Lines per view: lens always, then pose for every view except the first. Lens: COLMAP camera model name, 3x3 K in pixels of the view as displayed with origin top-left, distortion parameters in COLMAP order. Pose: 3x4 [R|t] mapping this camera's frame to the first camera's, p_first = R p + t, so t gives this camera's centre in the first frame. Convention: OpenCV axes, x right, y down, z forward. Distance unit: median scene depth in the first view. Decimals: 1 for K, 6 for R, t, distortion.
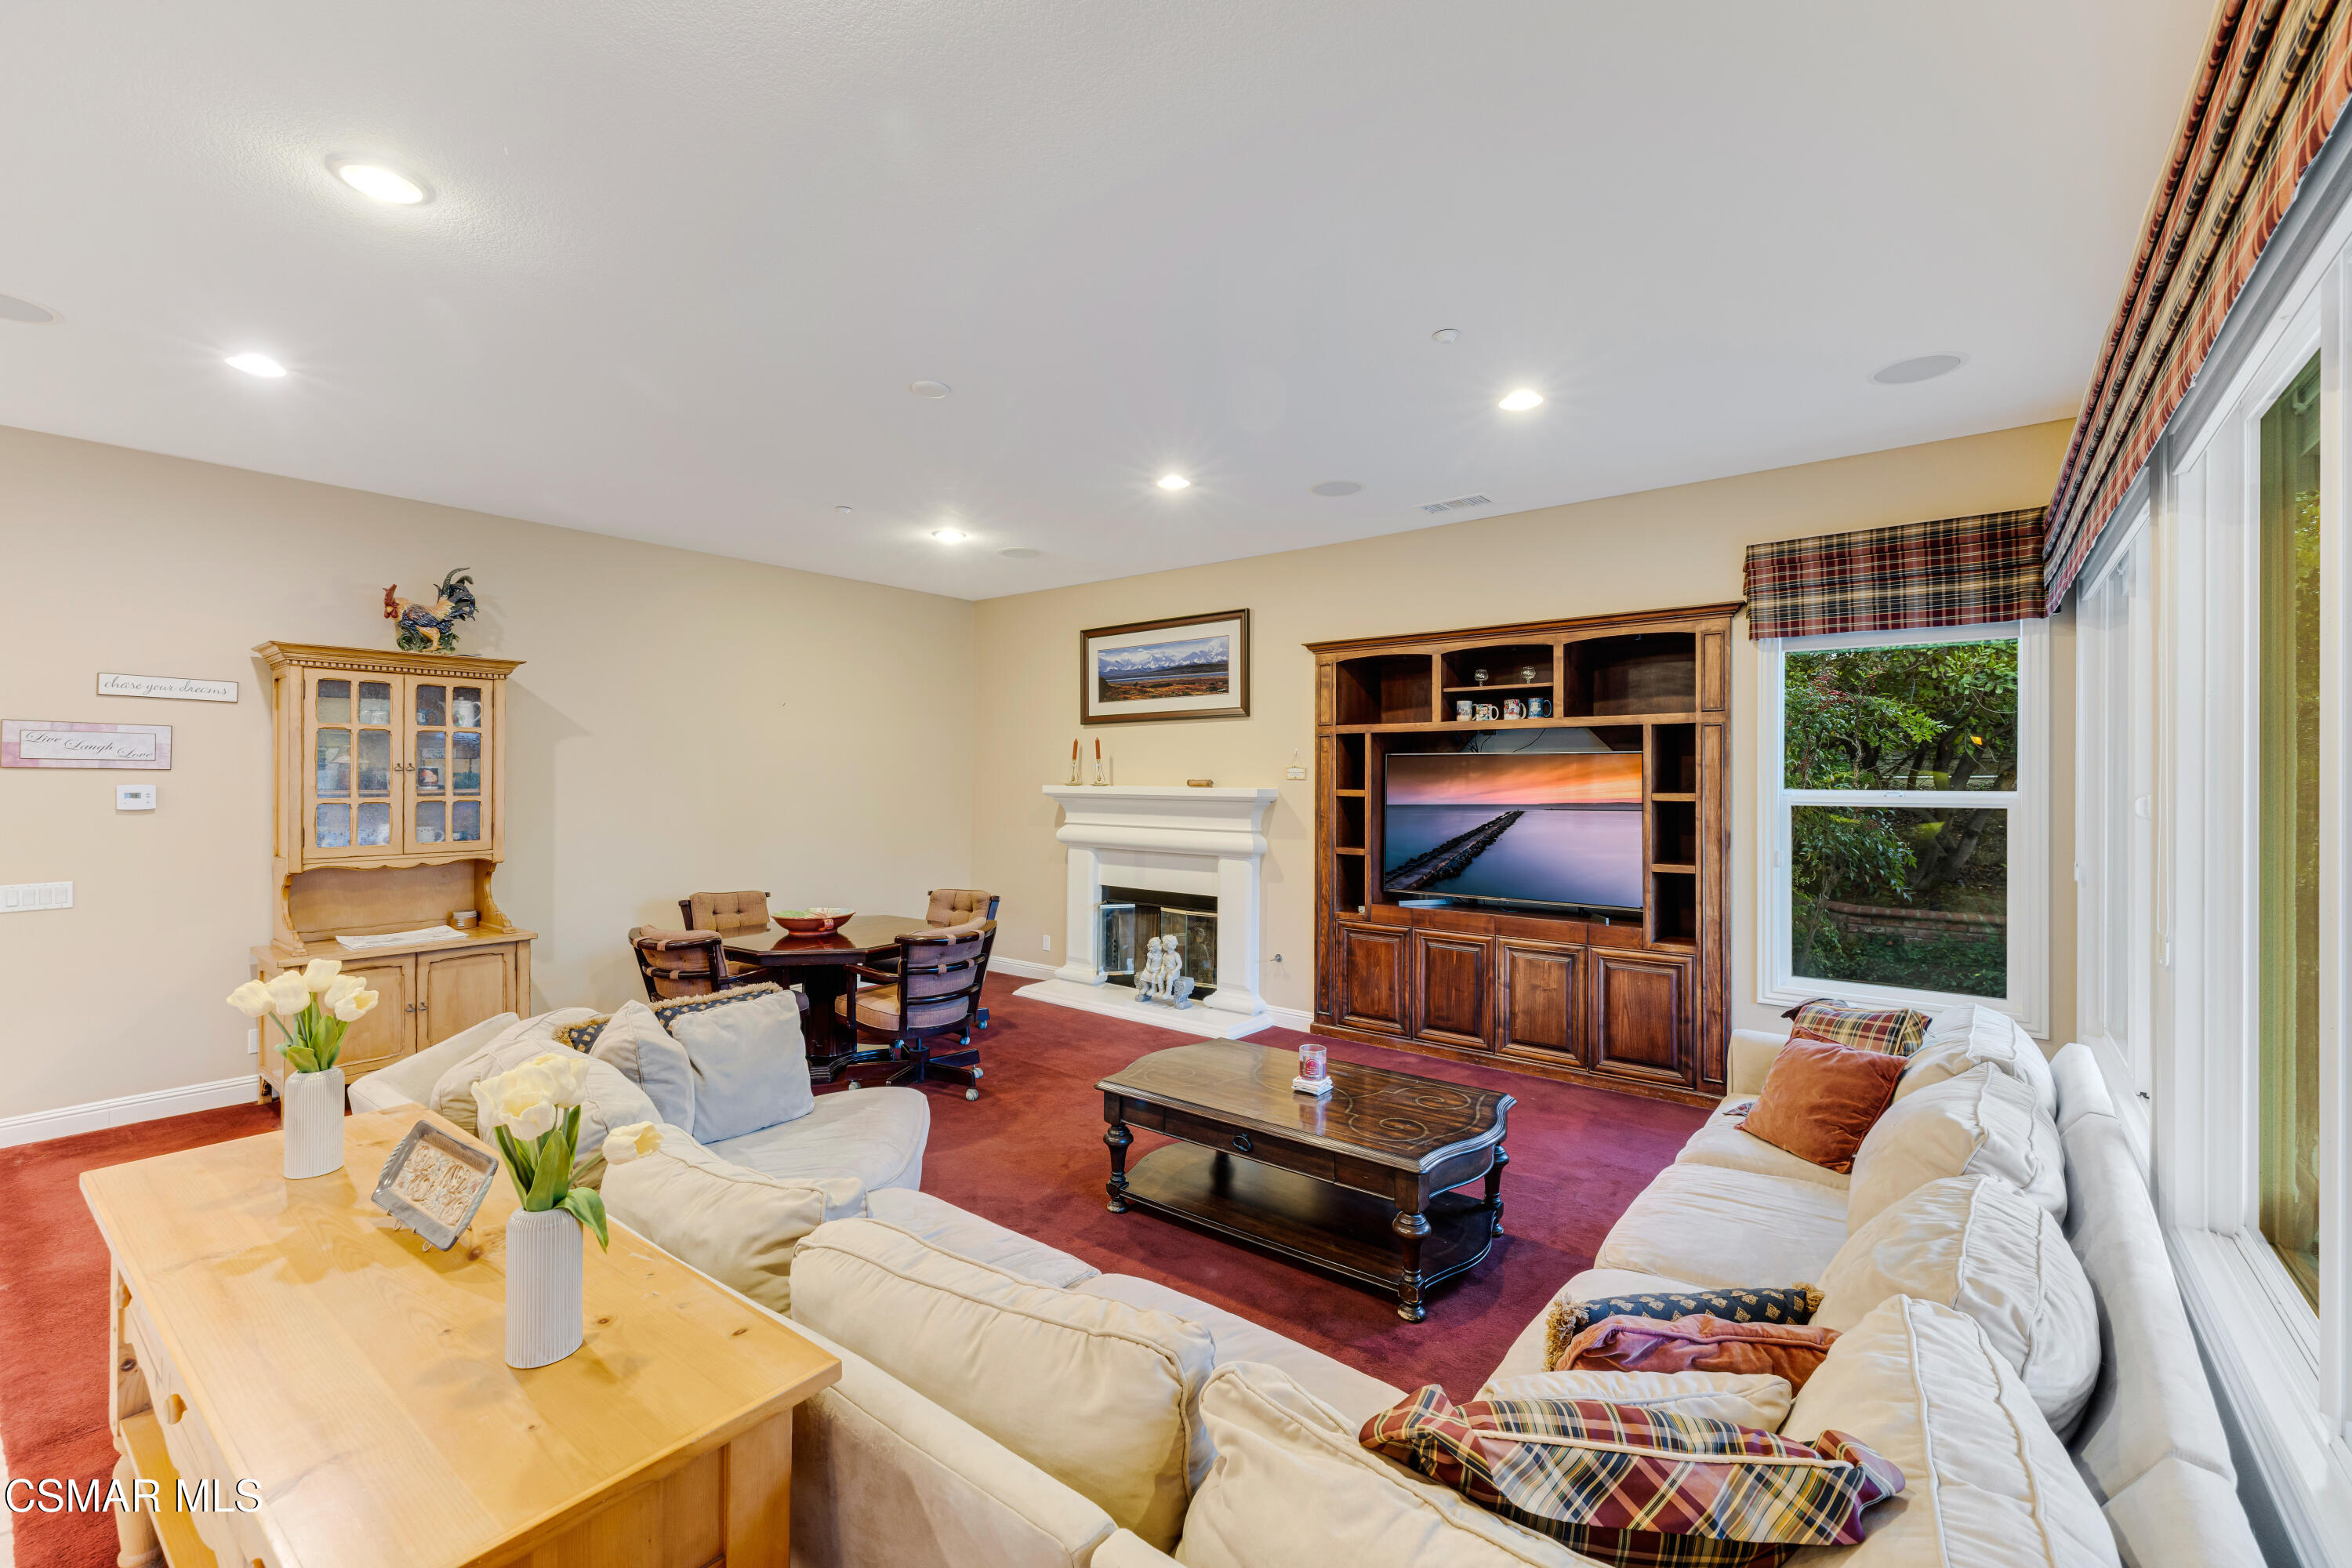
lens RADIAL K [[988.5, 0, 1166.0], [0, 988.5, 773.9], [0, 0, 1]] dist [0.002258, 0.000496]
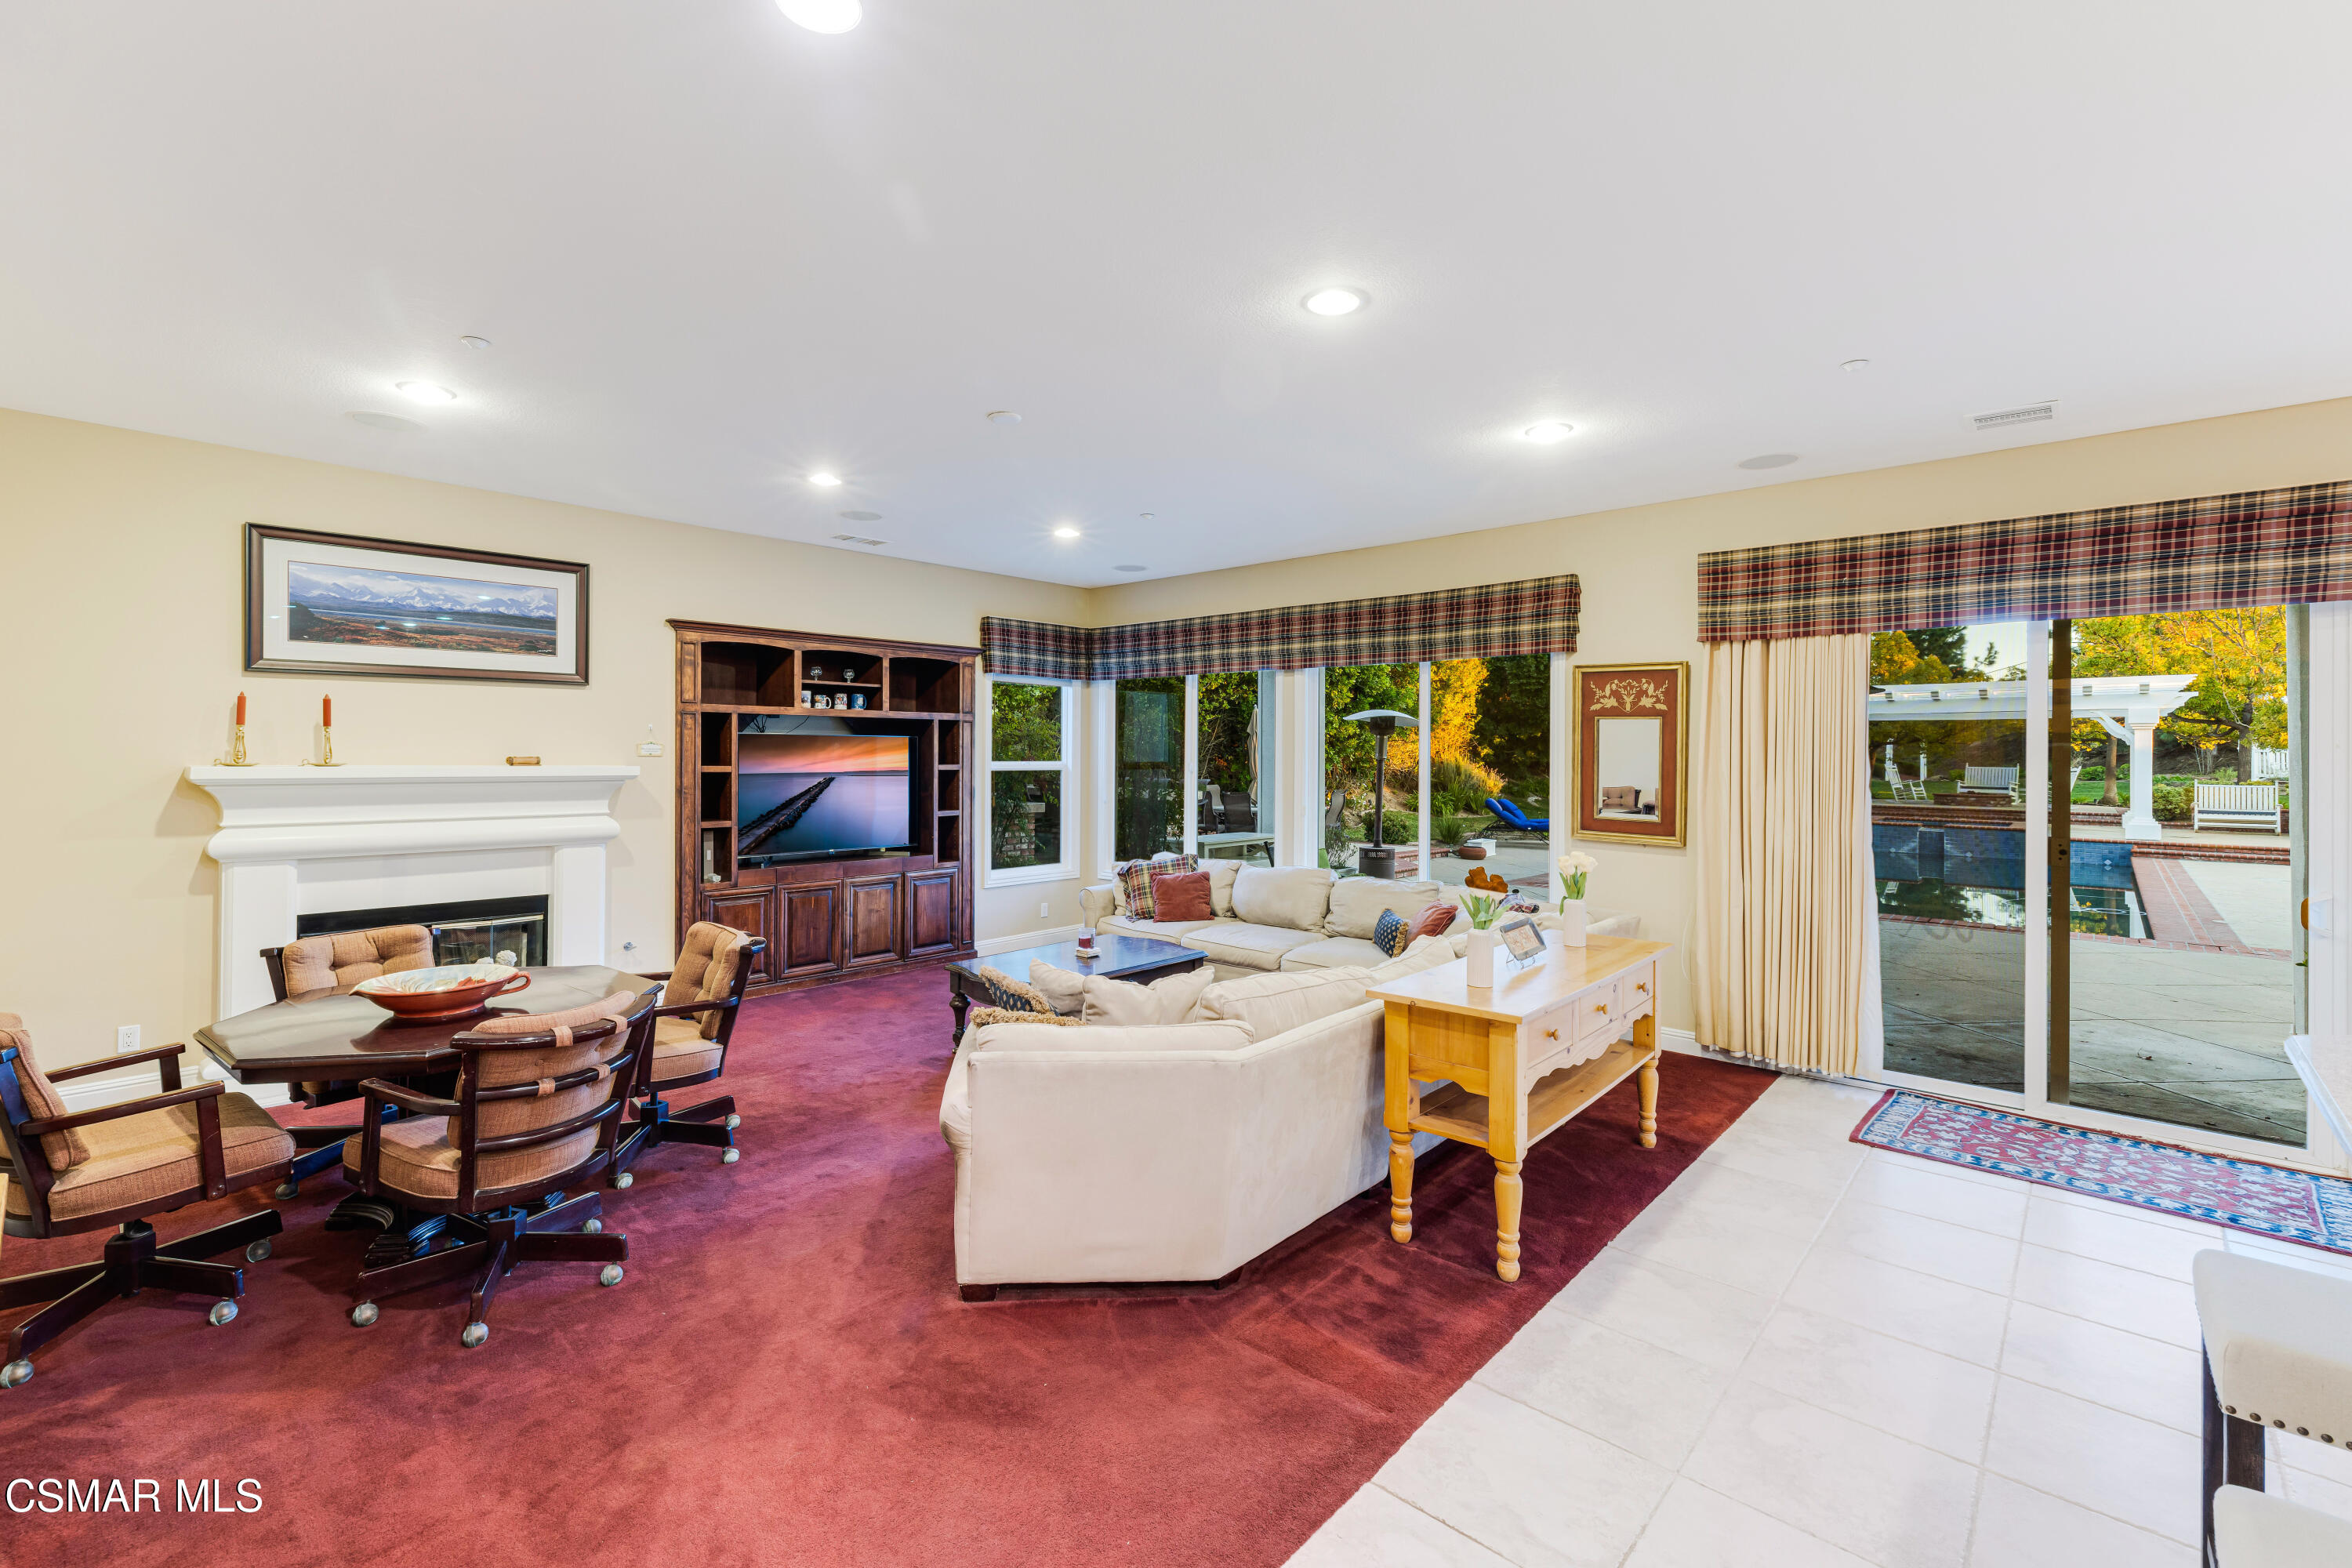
lens RADIAL K [[1020.1, 0, 1155.0], [0, 1020.1, 741.7], [0, 0, 1]] dist [0.002002, 0.000277]
pose [[0.073689, 0.009341, 0.997238, -0.871882], [-0.009282, 0.999919, -0.008680, -0.004658], [-0.997238, -0.008617, 0.073770, 0.460206]]
